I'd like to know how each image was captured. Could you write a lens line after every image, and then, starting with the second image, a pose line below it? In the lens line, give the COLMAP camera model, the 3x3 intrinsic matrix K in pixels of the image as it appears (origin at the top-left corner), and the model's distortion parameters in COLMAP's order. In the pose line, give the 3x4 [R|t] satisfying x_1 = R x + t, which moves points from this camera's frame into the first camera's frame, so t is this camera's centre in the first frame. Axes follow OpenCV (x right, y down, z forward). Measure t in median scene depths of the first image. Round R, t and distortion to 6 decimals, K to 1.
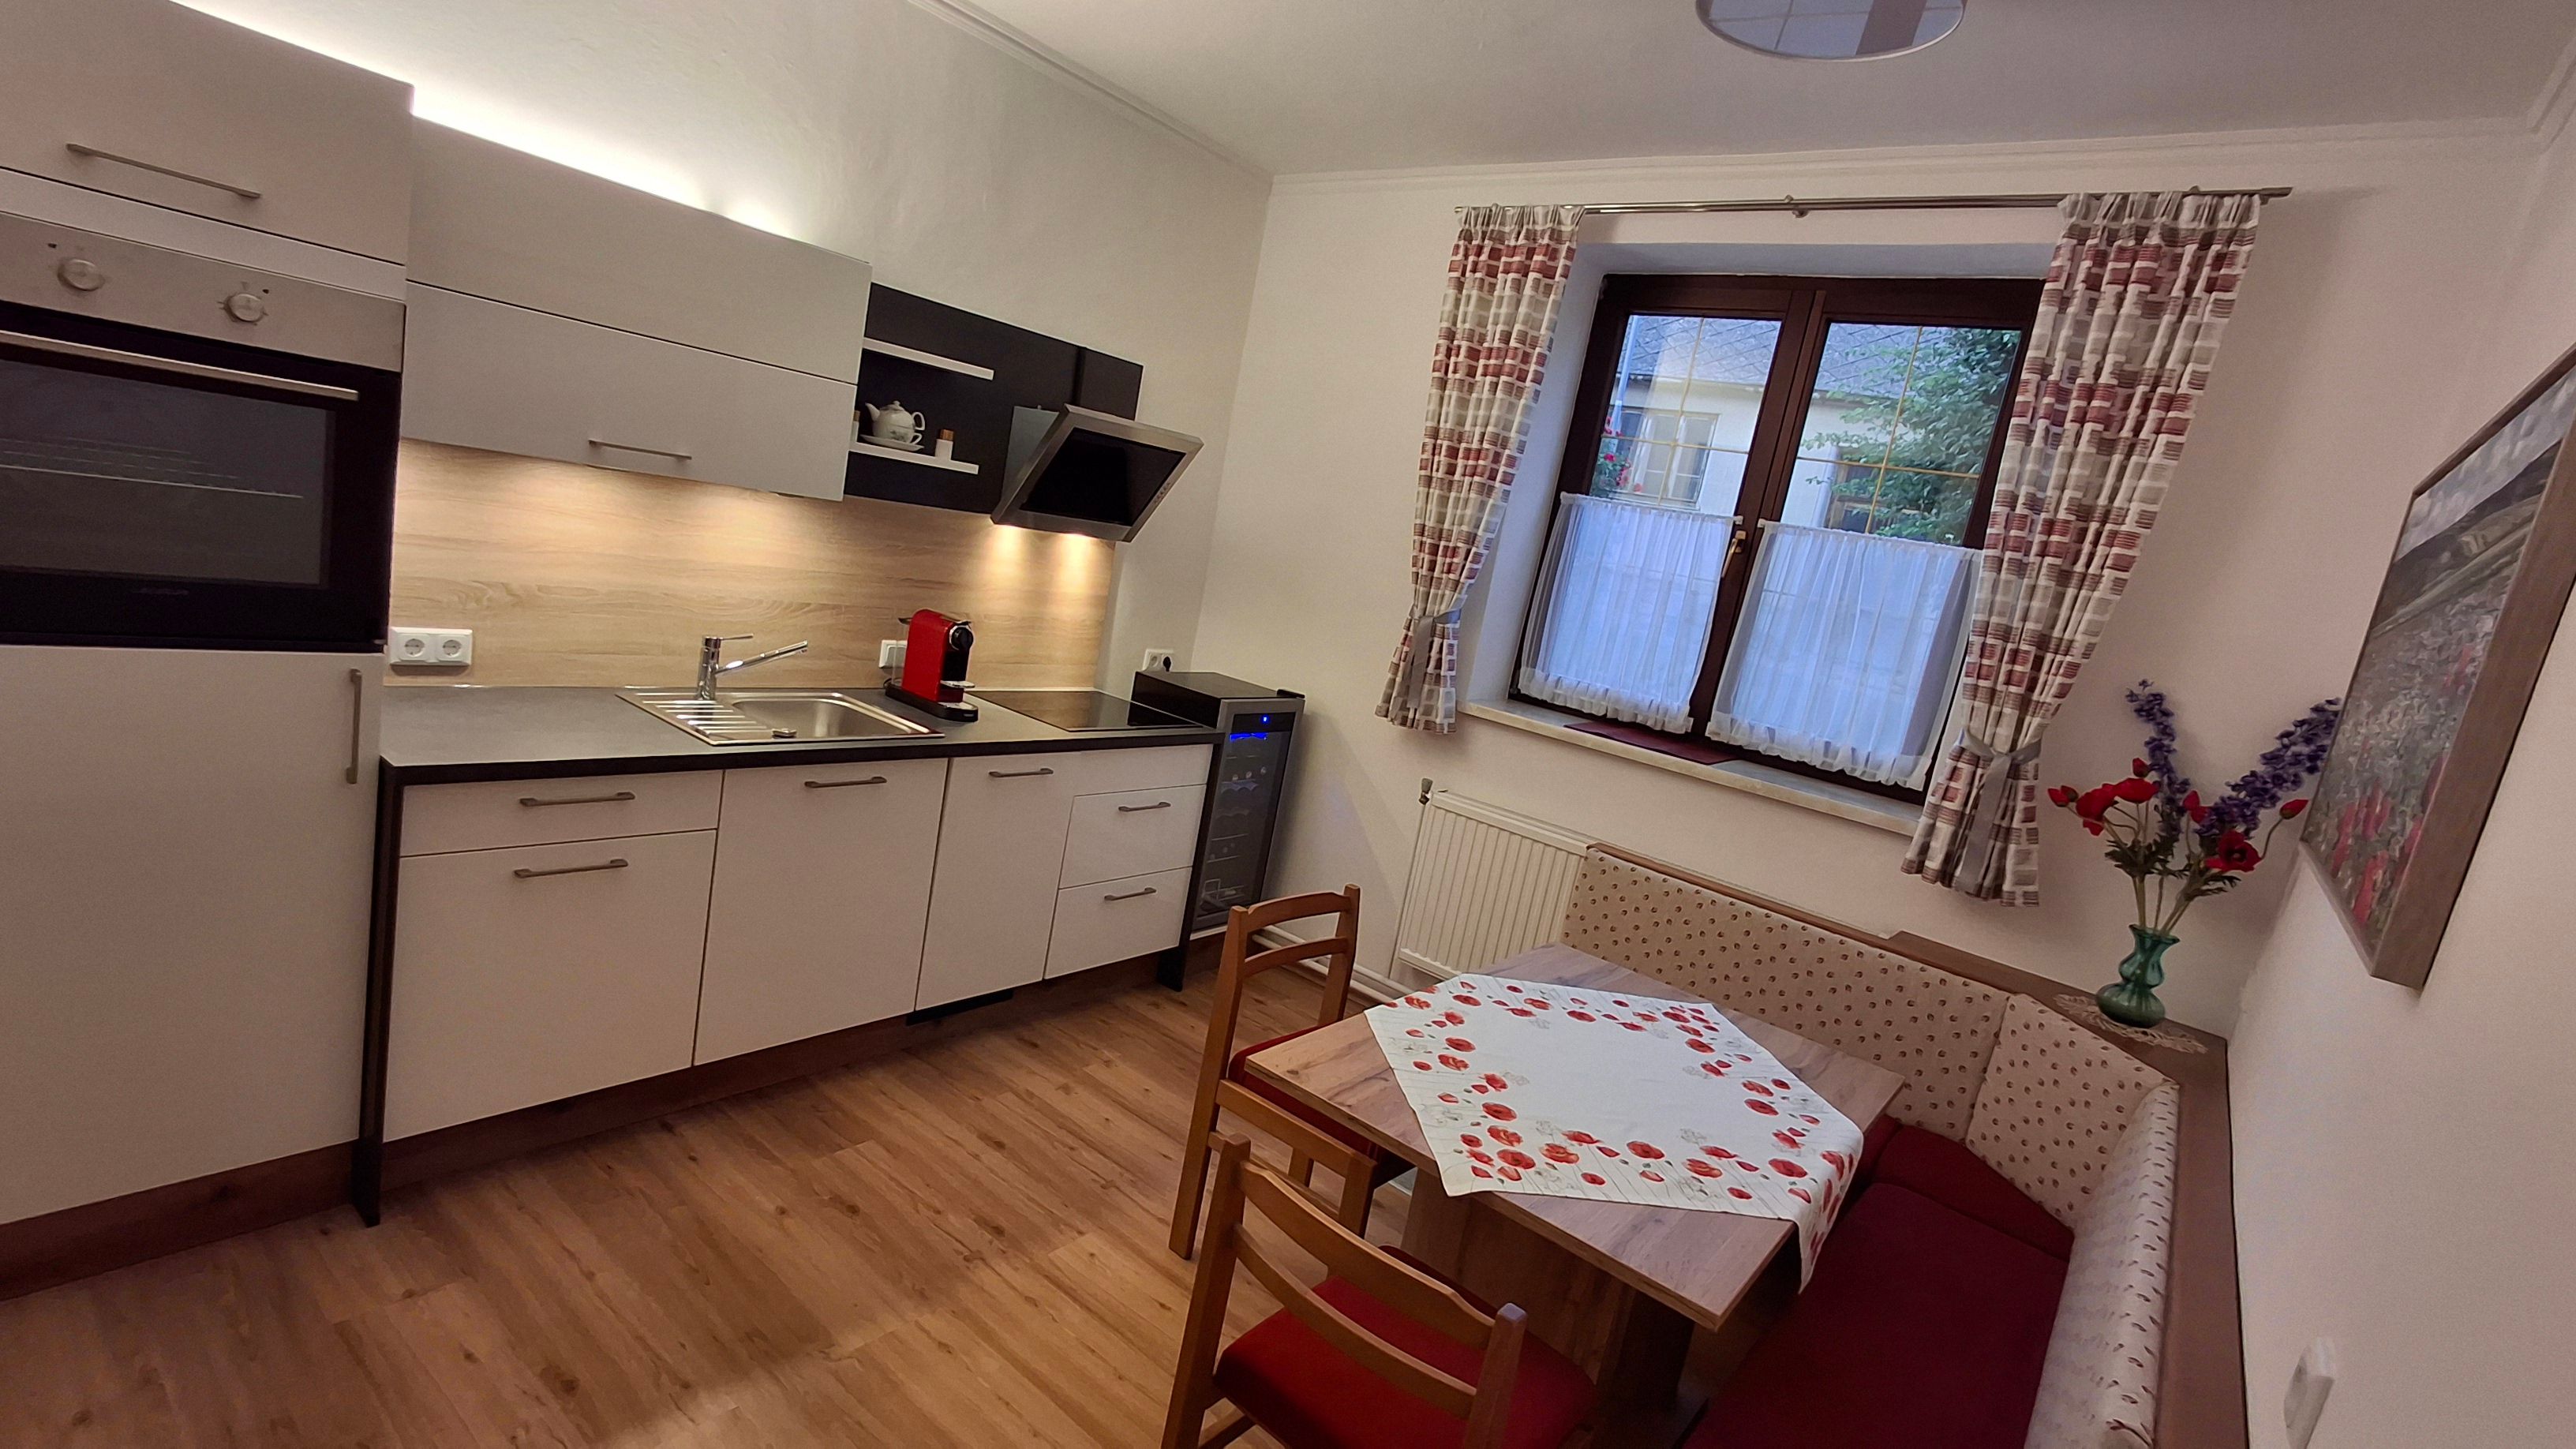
lens RADIAL K [[1166.2, 0, 1288.0], [0, 1166.2, 724.5], [0, 0, 1]] dist [0.000757, 0.000978]
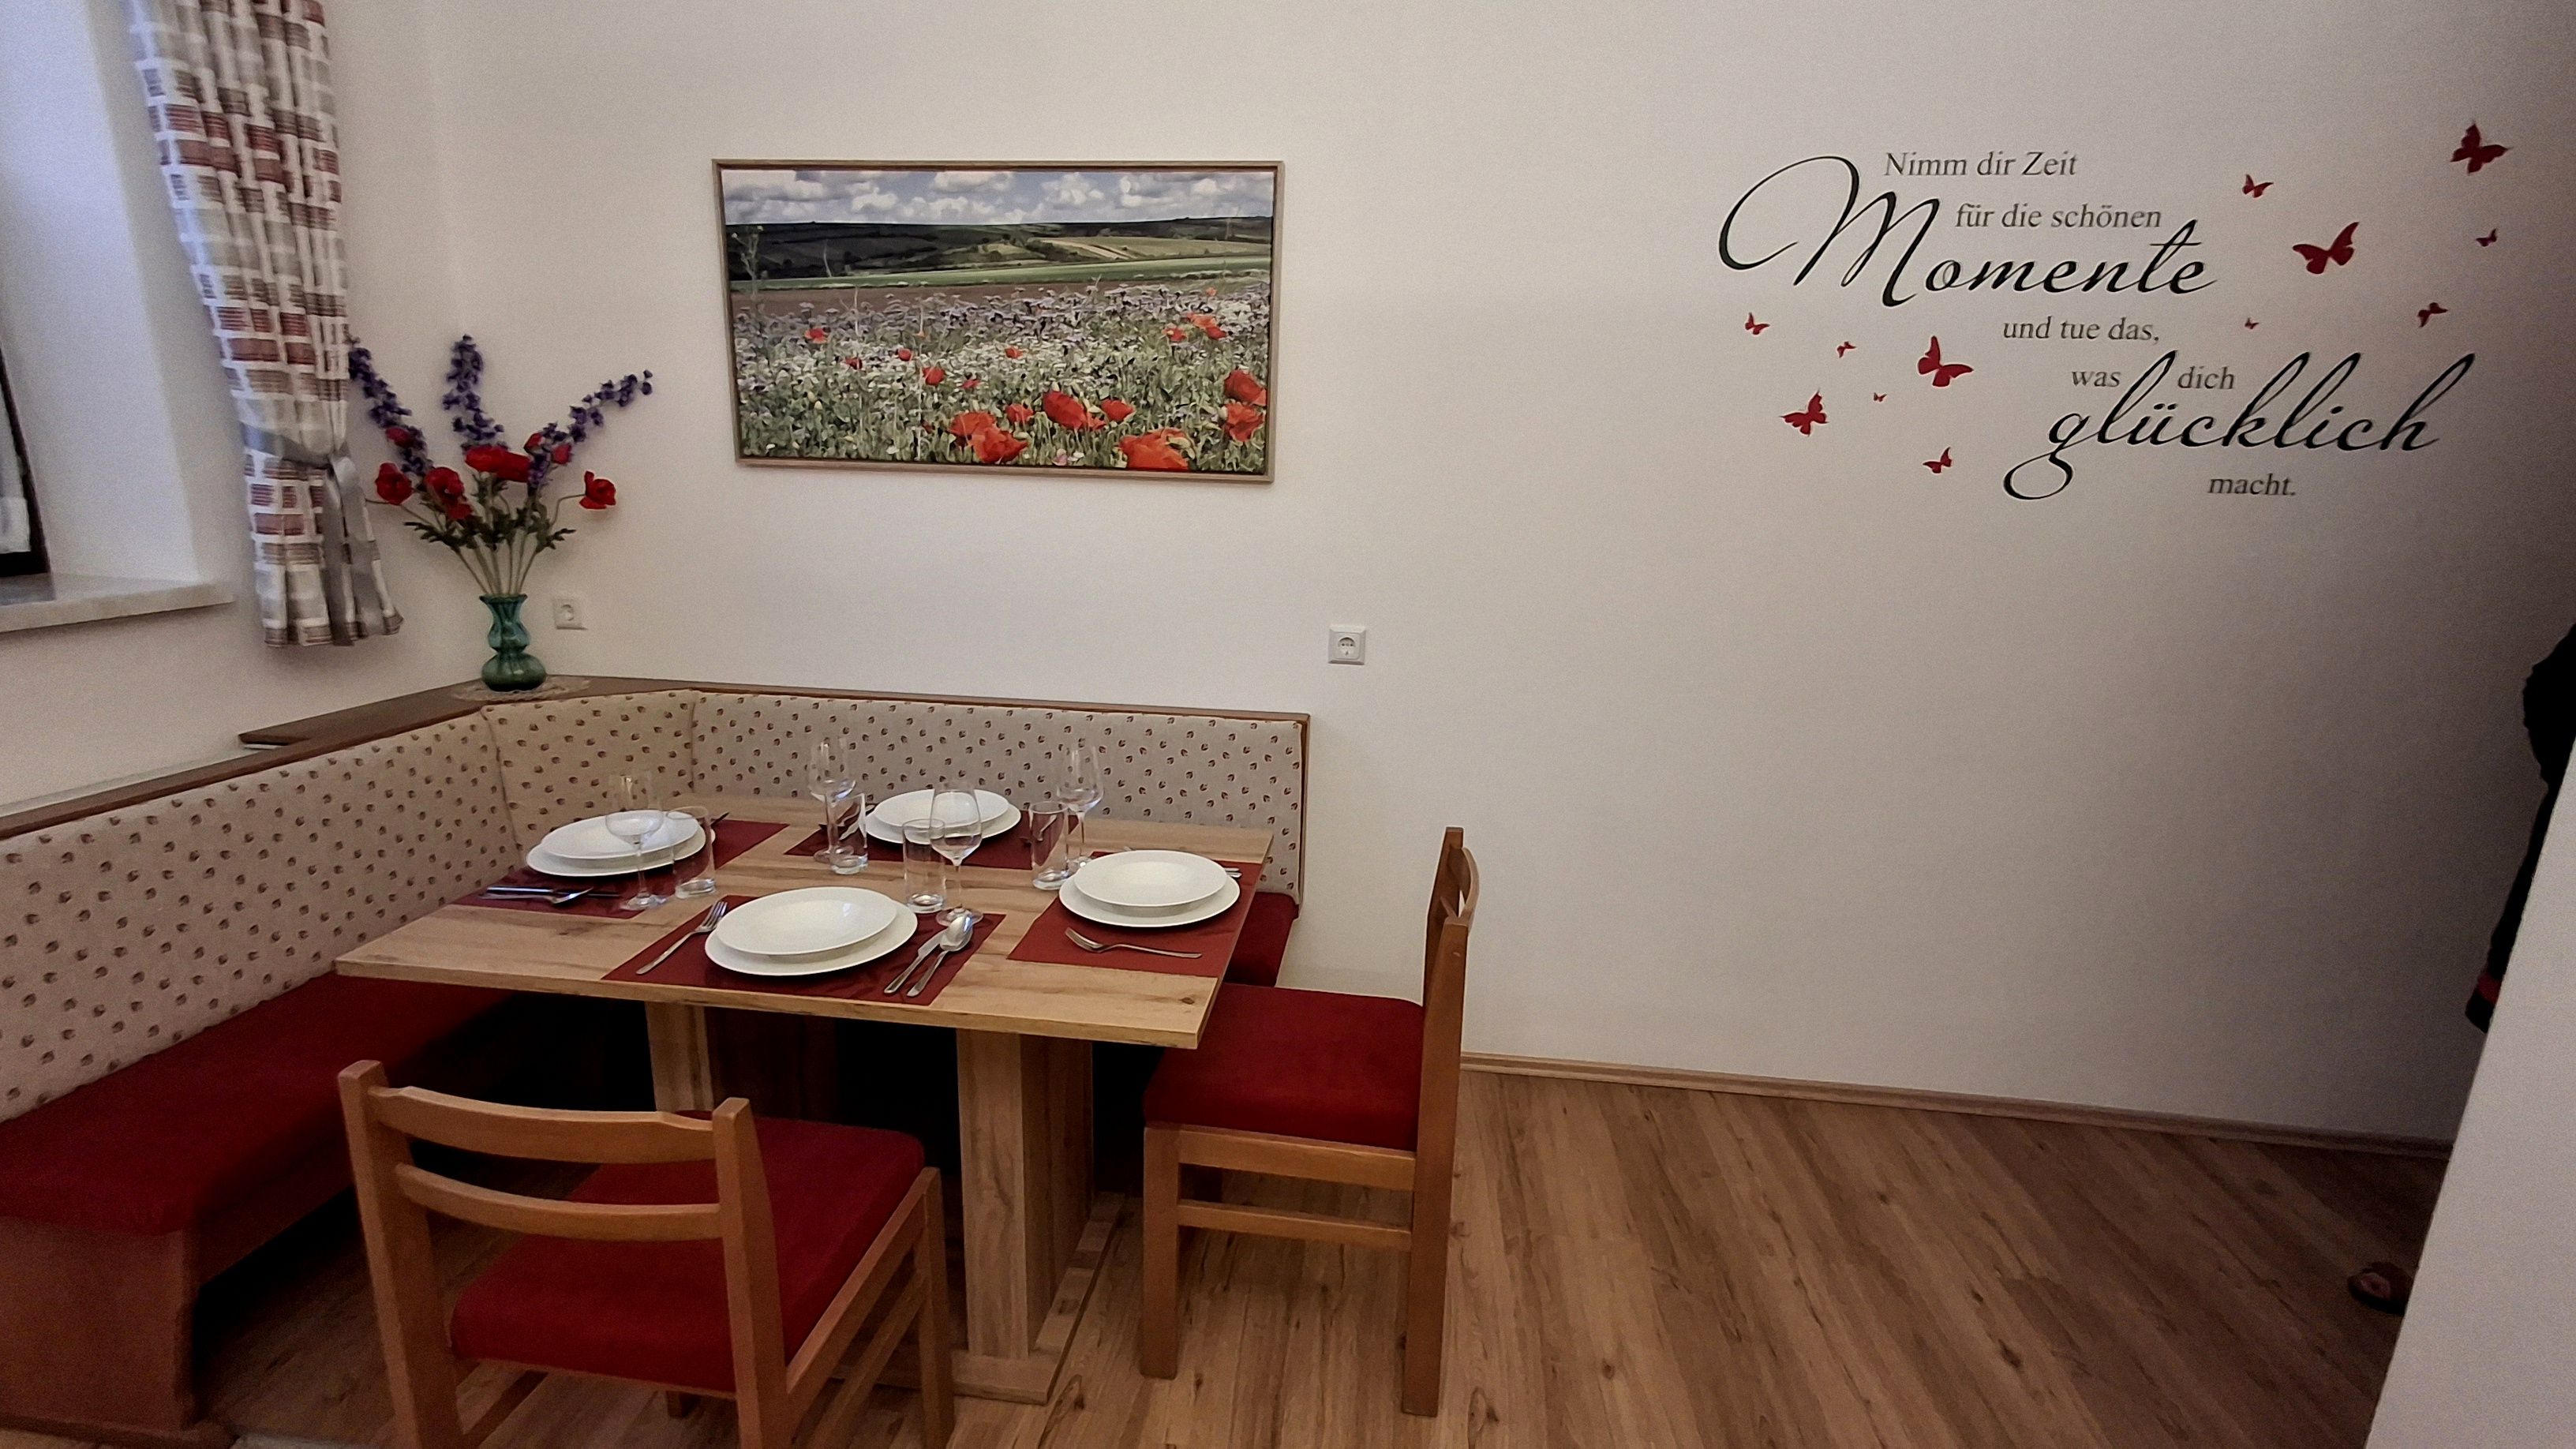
lens RADIAL K [[1166.2, 0, 1288.0], [0, 1166.2, 724.5], [0, 0, 1]] dist [0.000757, 0.000978]
pose [[-0.517165, -0.385937, 0.763932, -0.405078], [0.021223, 0.886507, 0.462229, -0.168148], [-0.855622, 0.255262, -0.450280, 0.867866]]
